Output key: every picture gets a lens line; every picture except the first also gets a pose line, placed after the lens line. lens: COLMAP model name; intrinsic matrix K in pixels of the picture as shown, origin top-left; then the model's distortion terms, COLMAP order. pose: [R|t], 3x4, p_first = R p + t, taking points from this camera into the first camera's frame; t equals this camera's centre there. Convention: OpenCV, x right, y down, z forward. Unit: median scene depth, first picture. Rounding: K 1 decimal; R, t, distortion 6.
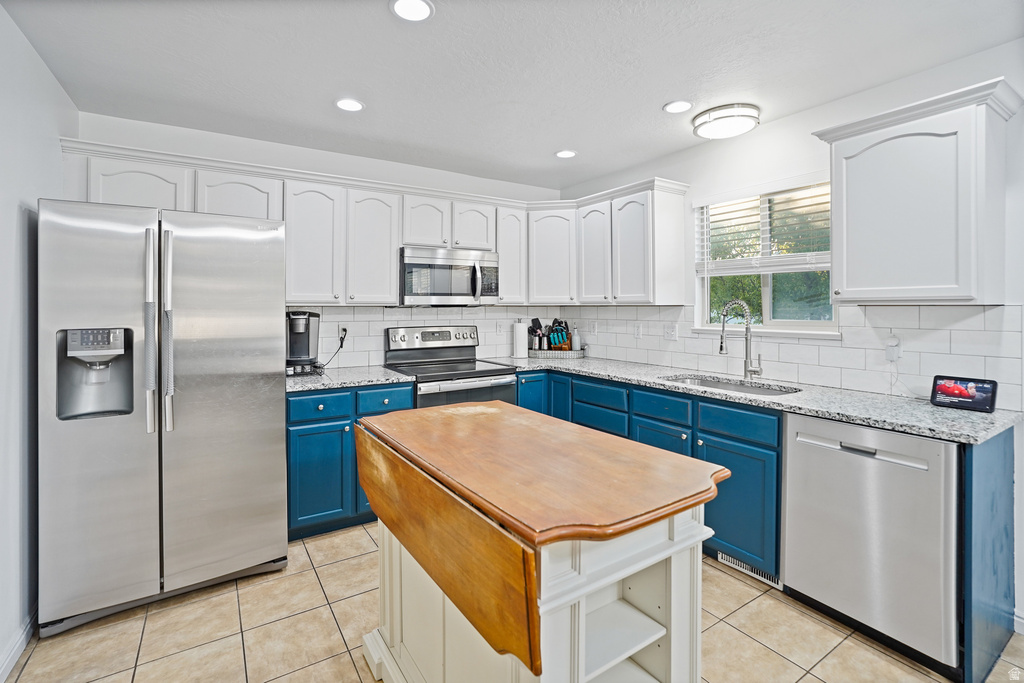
lens RADIAL K [[471.7, 0, 509.3], [0, 471.7, 301.9], [0, 0, 1]] dist [-0.060366, 0.026894]
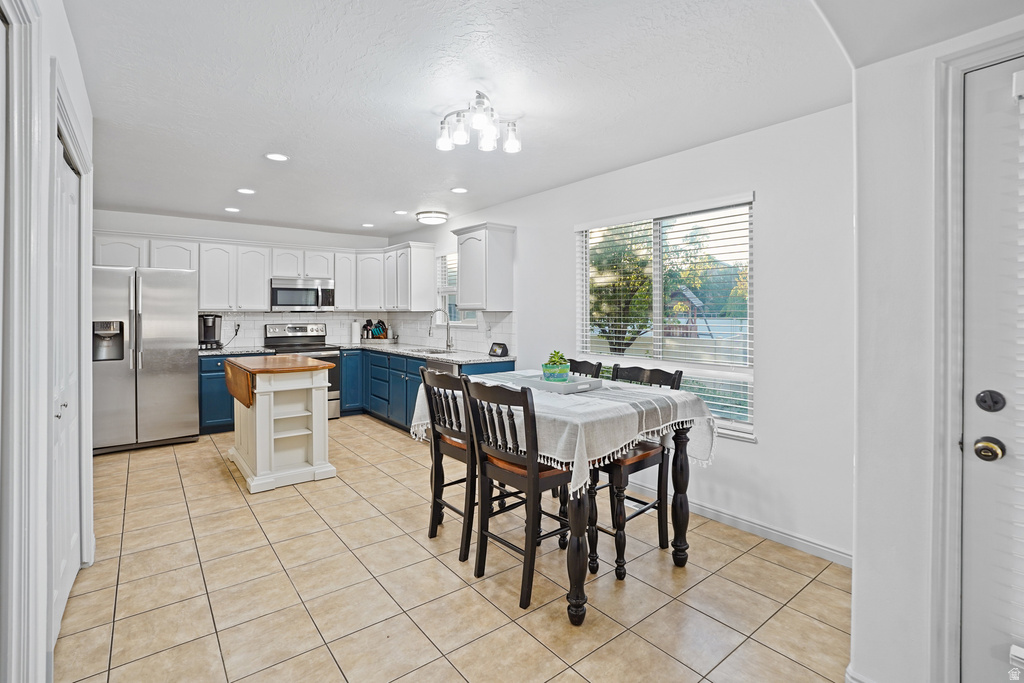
lens RADIAL K [[476.2, 0, 512.9], [0, 476.2, 312.6], [0, 0, 1]] dist [-0.037995, -0.000187]
pose [[0.996215, 0.001257, 0.086910, 0.523551], [-0.002054, 0.999957, 0.009079, -0.005915], [-0.086895, -0.009223, 0.996175, -0.848588]]
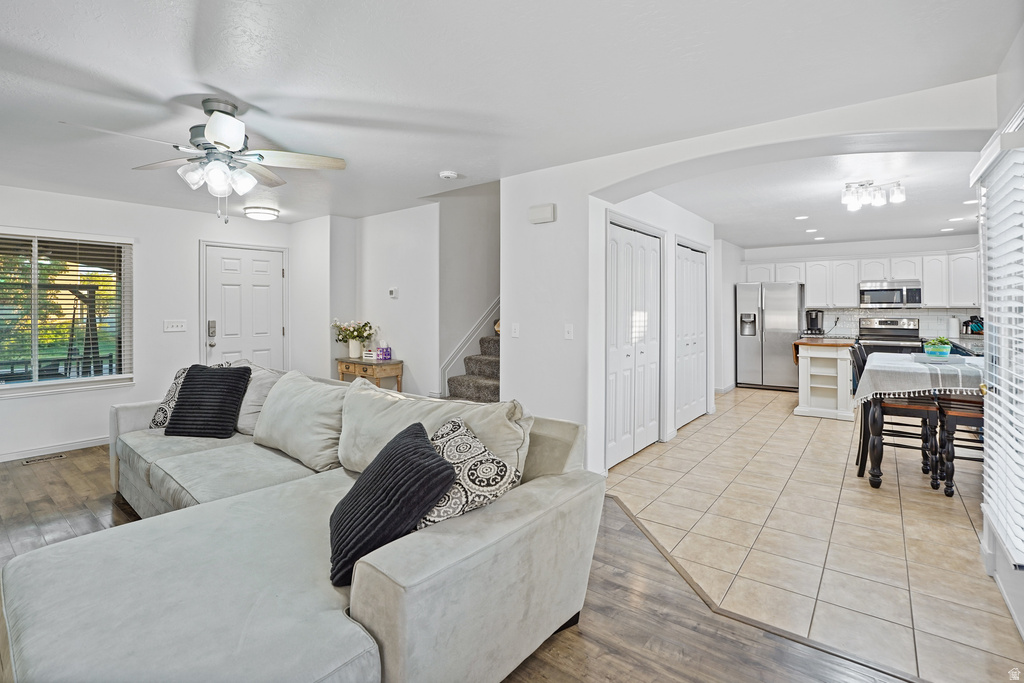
lens RADIAL K [[471.7, 0, 509.3], [0, 471.7, 301.9], [0, 0, 1]] dist [-0.060366, 0.026894]
pose [[0.318075, -0.011680, -0.947993, 1.361225], [0.005444, 0.999930, -0.010493, -0.007895], [0.948050, -0.001824, 0.318117, -1.351521]]
